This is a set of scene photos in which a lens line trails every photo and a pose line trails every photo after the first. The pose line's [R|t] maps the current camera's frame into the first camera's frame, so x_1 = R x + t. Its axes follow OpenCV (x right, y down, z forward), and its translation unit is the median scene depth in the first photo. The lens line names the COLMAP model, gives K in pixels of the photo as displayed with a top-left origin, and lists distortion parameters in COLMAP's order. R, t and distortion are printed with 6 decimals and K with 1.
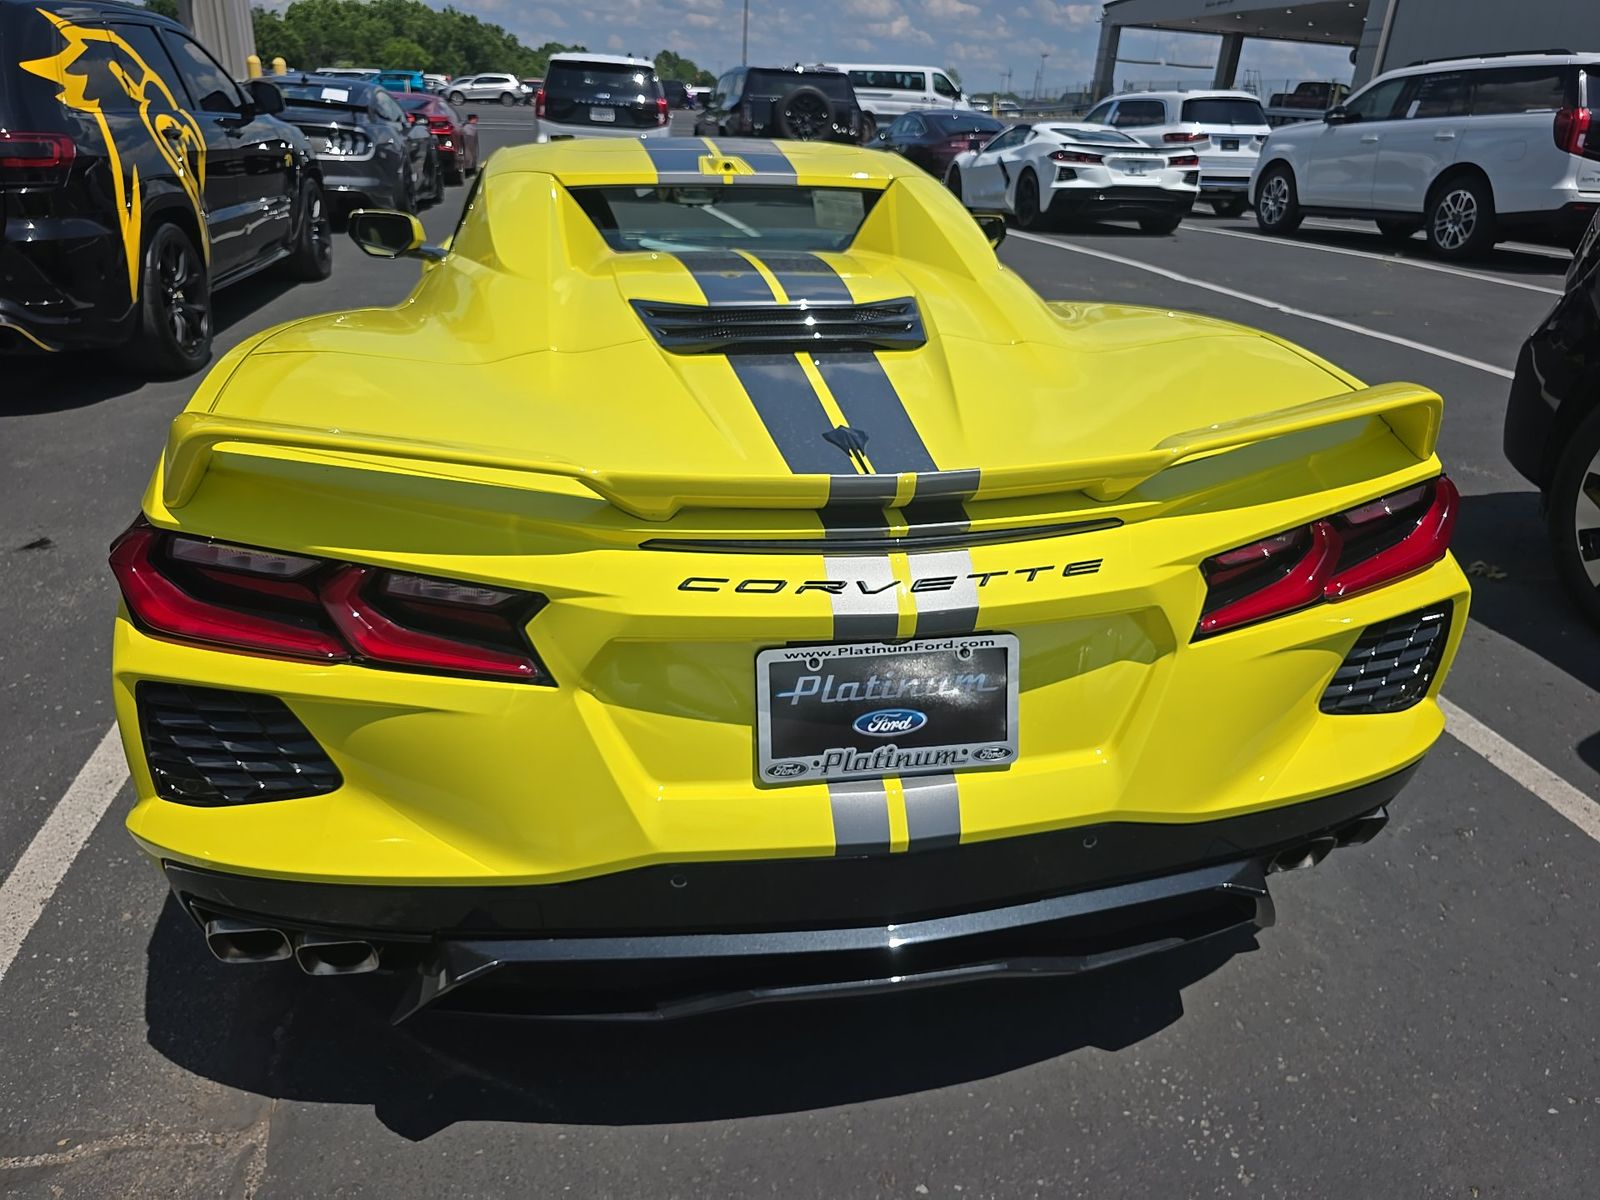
lens RADIAL K [[1079.4, 0, 798.1], [0, 1079.4, 592.8], [0, 0, 1]] dist [0.047740, -0.047295]
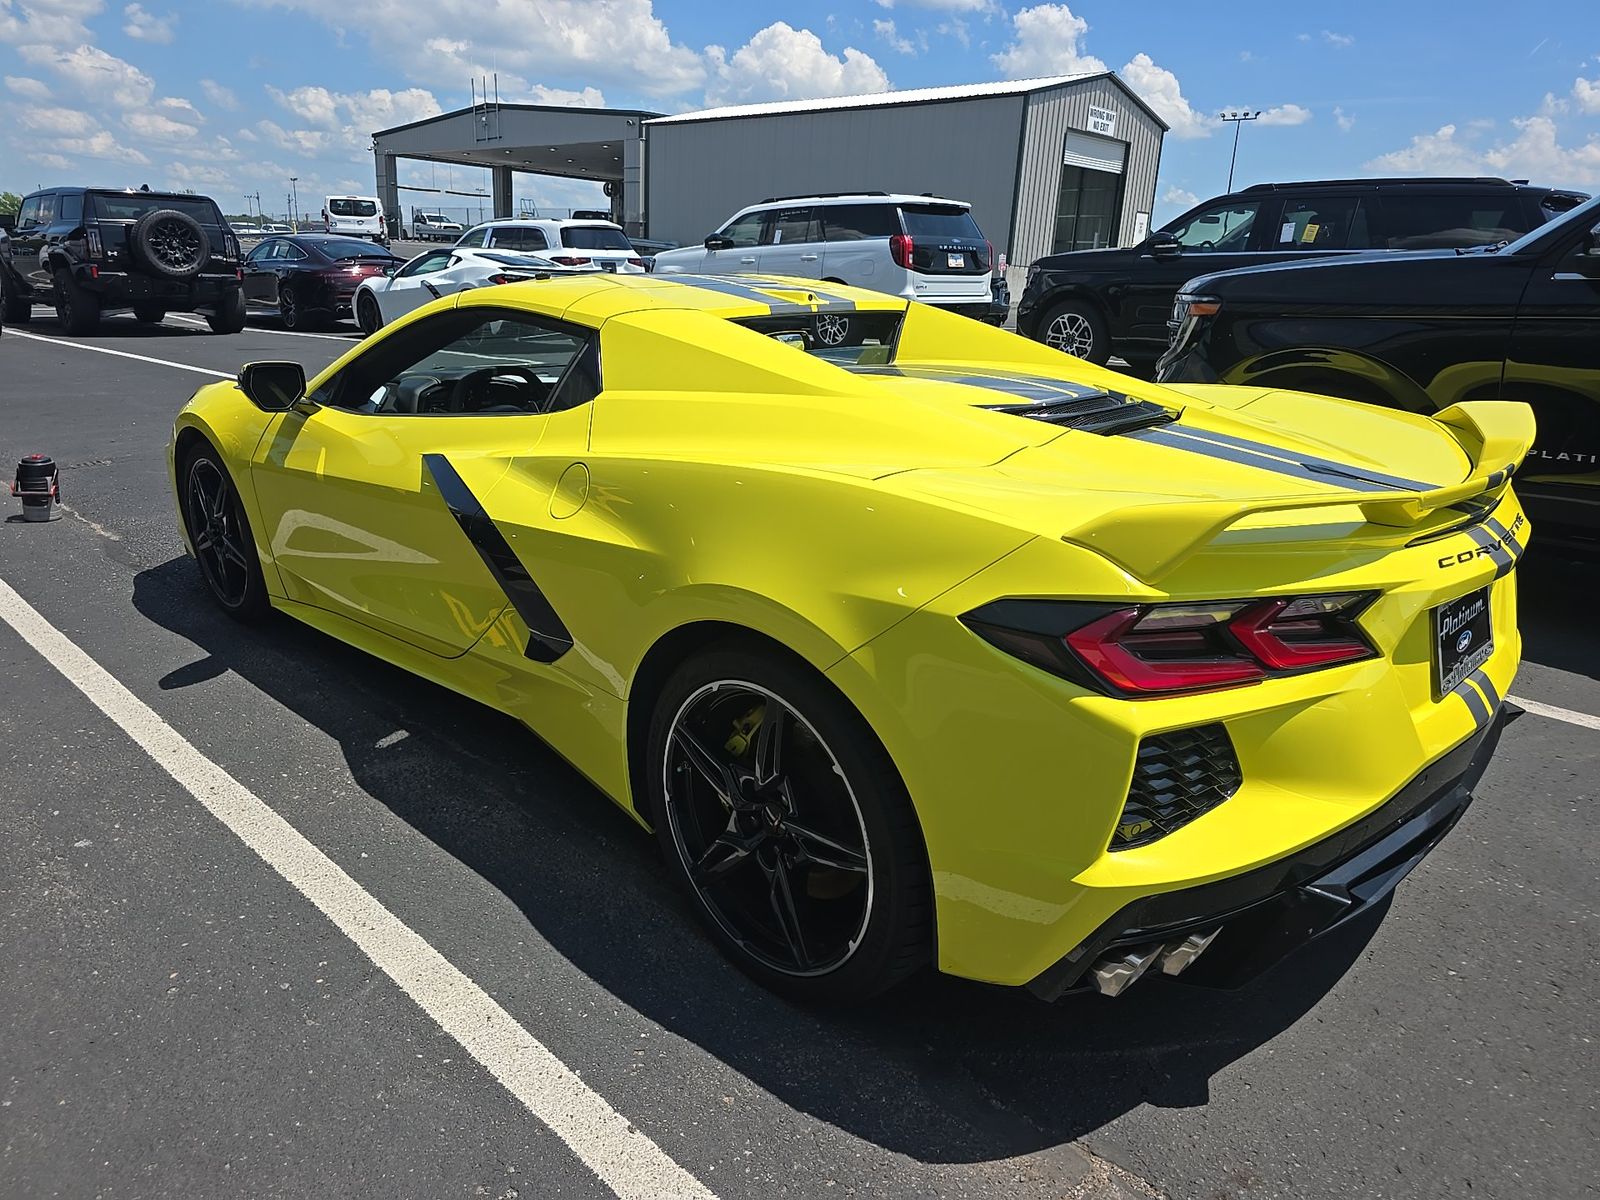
lens RADIAL K [[1079.4, 0, 798.1], [0, 1079.4, 592.8], [0, 0, 1]] dist [0.047740, -0.047295]
pose [[0.817420, -0.184295, 0.545766, -0.148755], [0.236812, 0.971188, -0.026734, -0.012477], [-0.525114, 0.151097, 0.837511, 0.019566]]
